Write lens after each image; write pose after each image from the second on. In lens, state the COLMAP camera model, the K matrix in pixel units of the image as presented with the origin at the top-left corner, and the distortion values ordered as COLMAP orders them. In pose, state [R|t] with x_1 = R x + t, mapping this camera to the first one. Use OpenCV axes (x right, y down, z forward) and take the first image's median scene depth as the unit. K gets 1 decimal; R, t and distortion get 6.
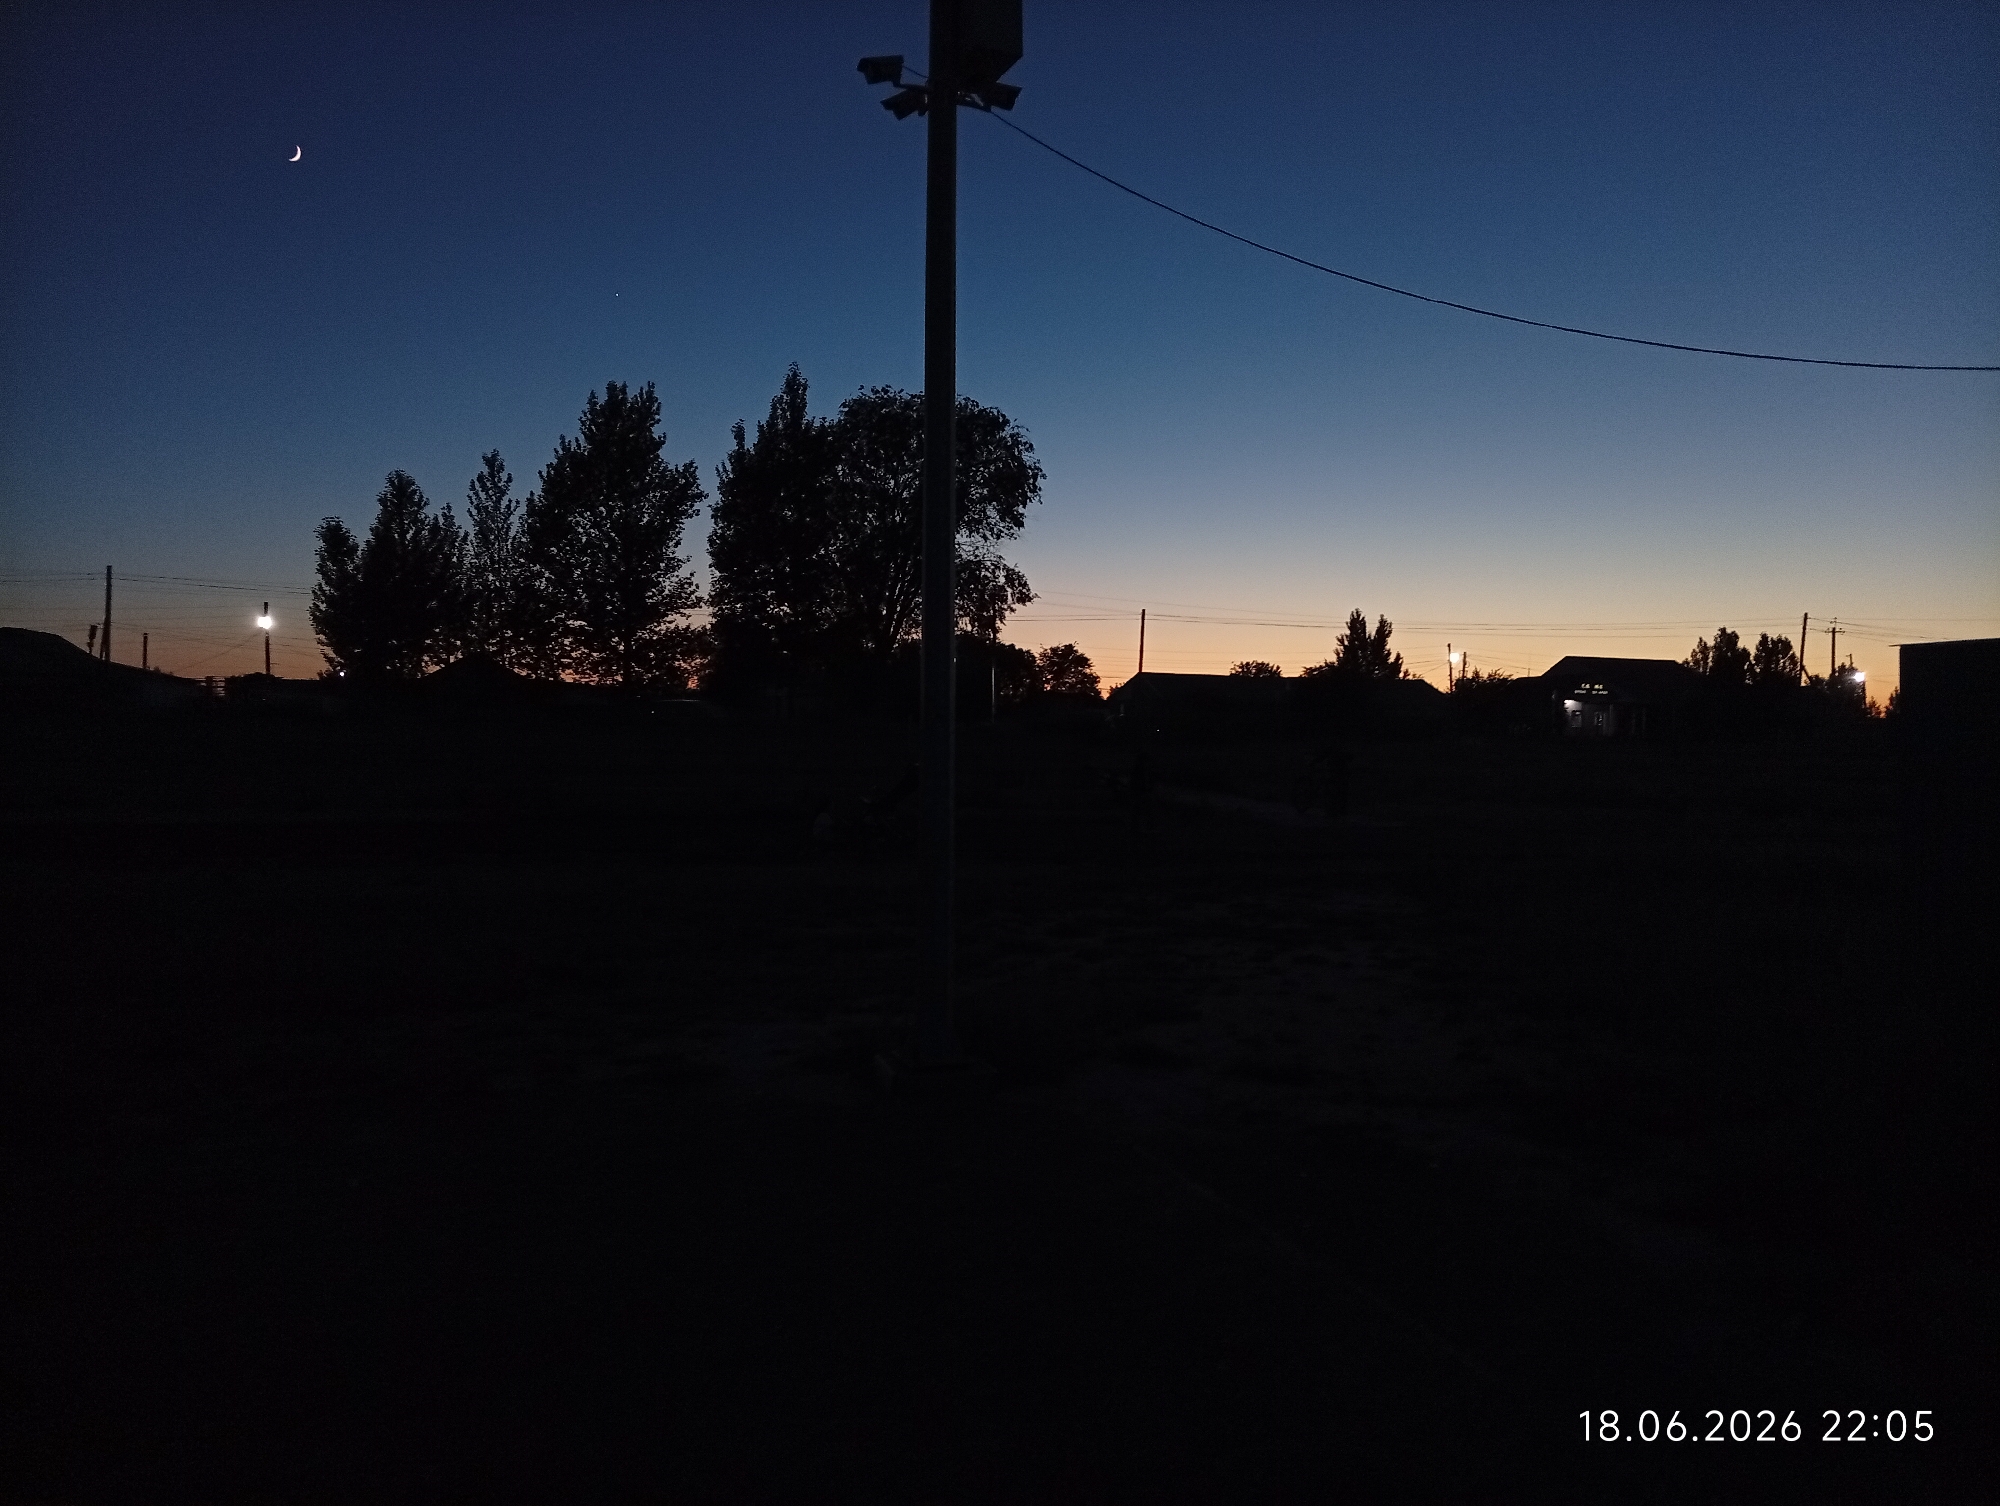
lens RADIAL K [[1467.5, 0, 1000.2], [0, 1467.5, 752.5], [0, 0, 1]] dist [0.011647, -0.000482]
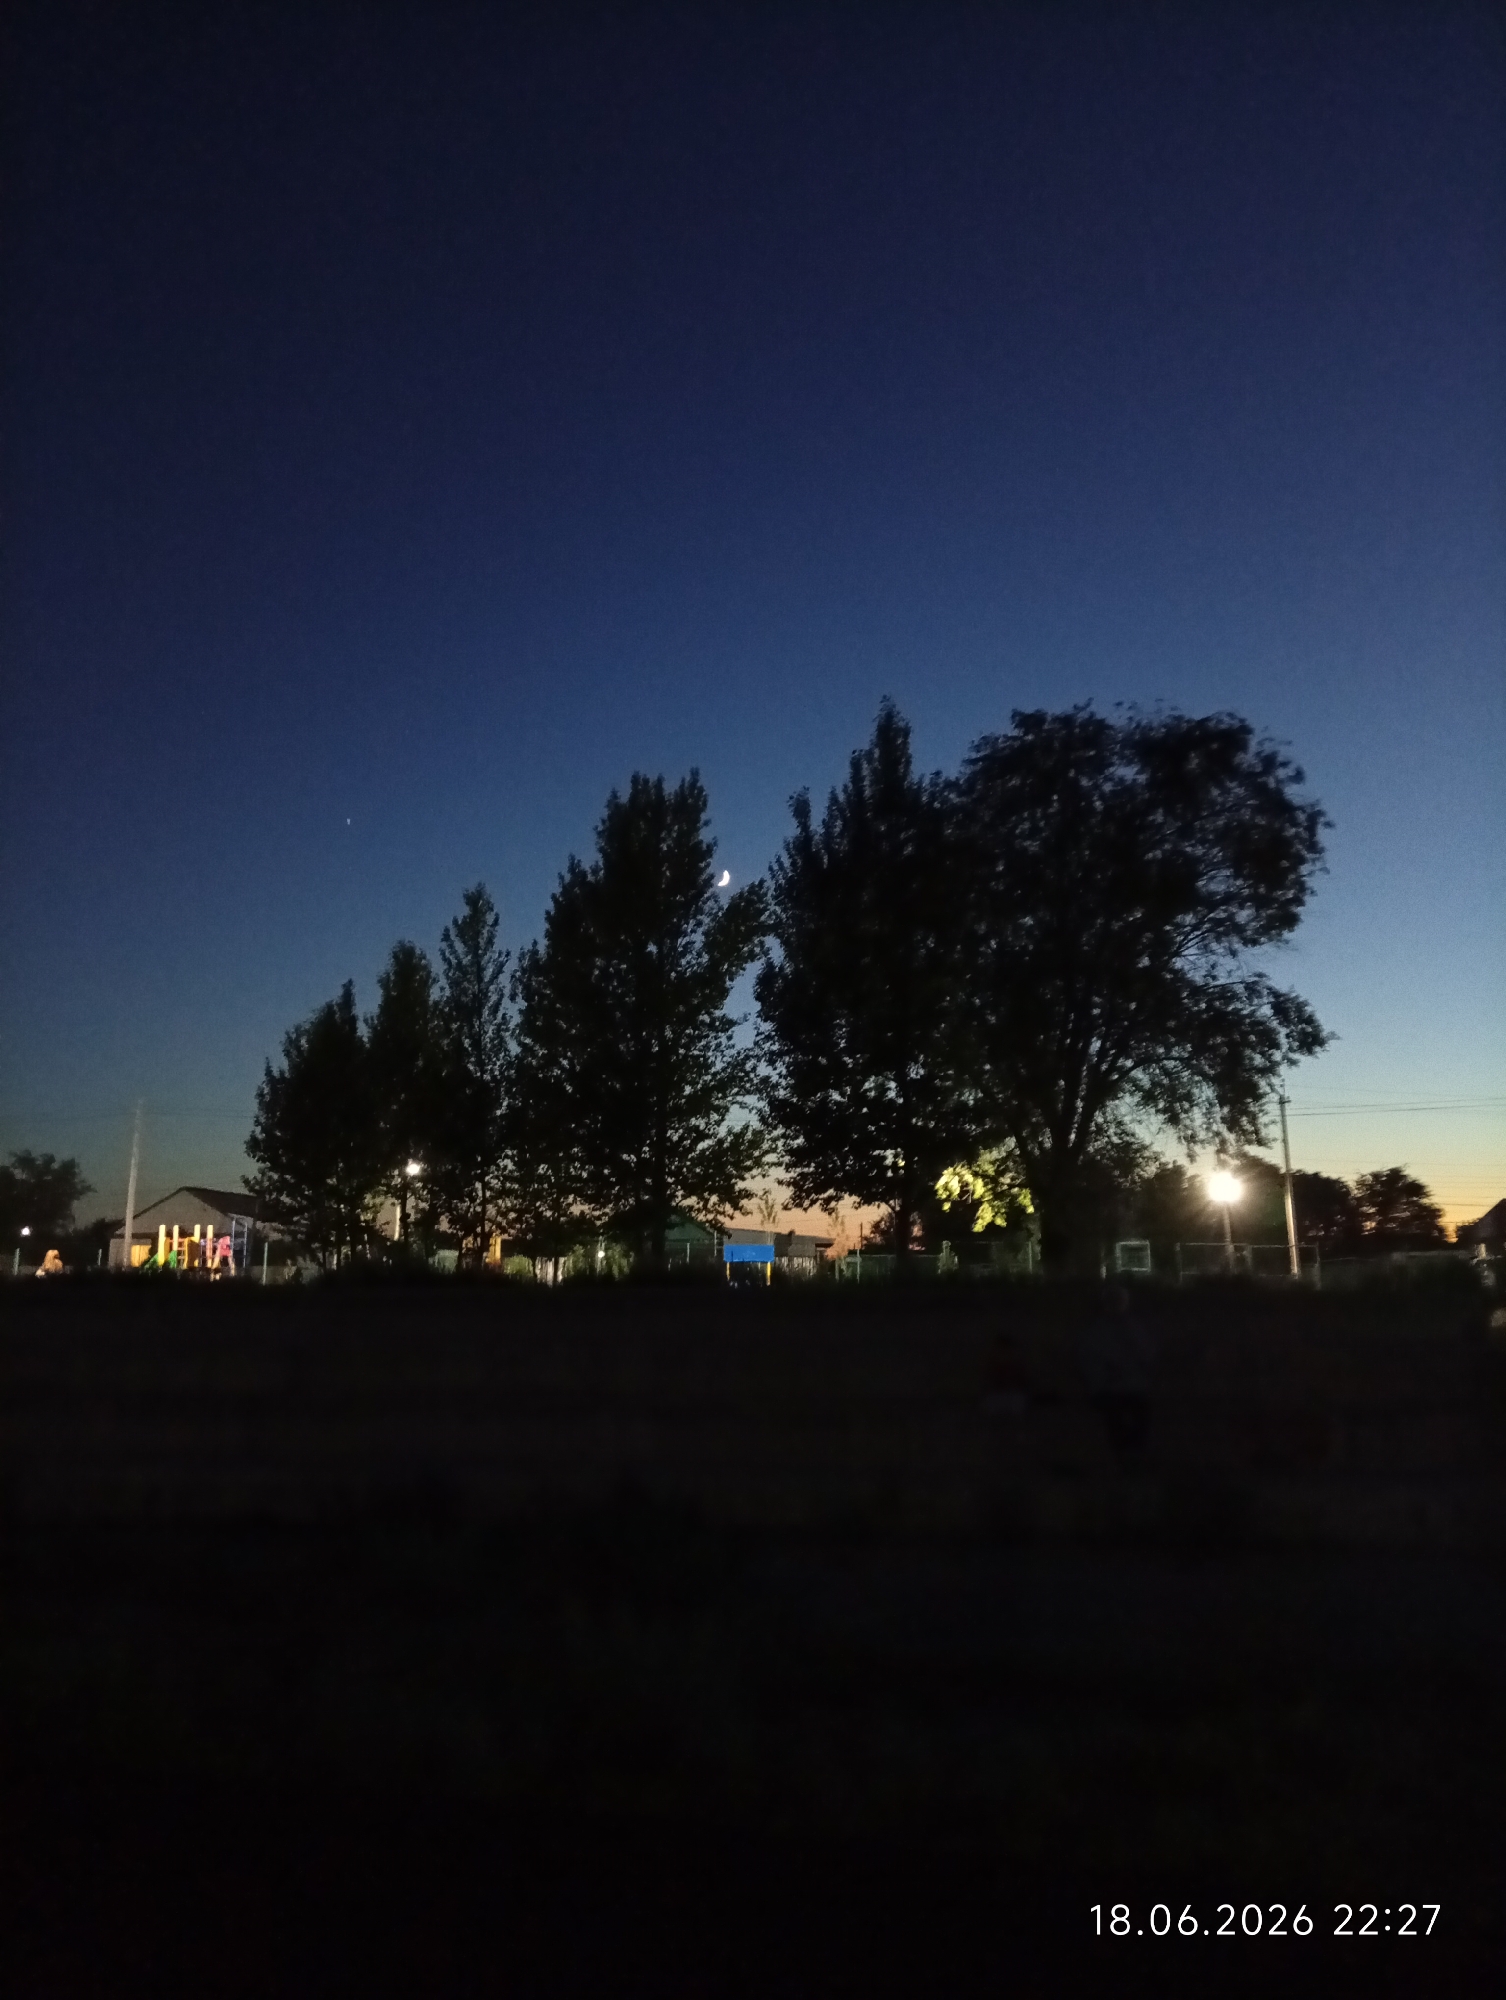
lens RADIAL K [[1467.5, 0, 736.6], [0, 1467.5, 997.4], [0, 0, 1]] dist [0.011647, -0.000482]
pose [[0.932170, -0.082488, -0.352499, 0.011238], [0.007780, 0.978035, -0.208296, -0.006677], [0.361938, 0.191424, 0.912336, 0.411322]]
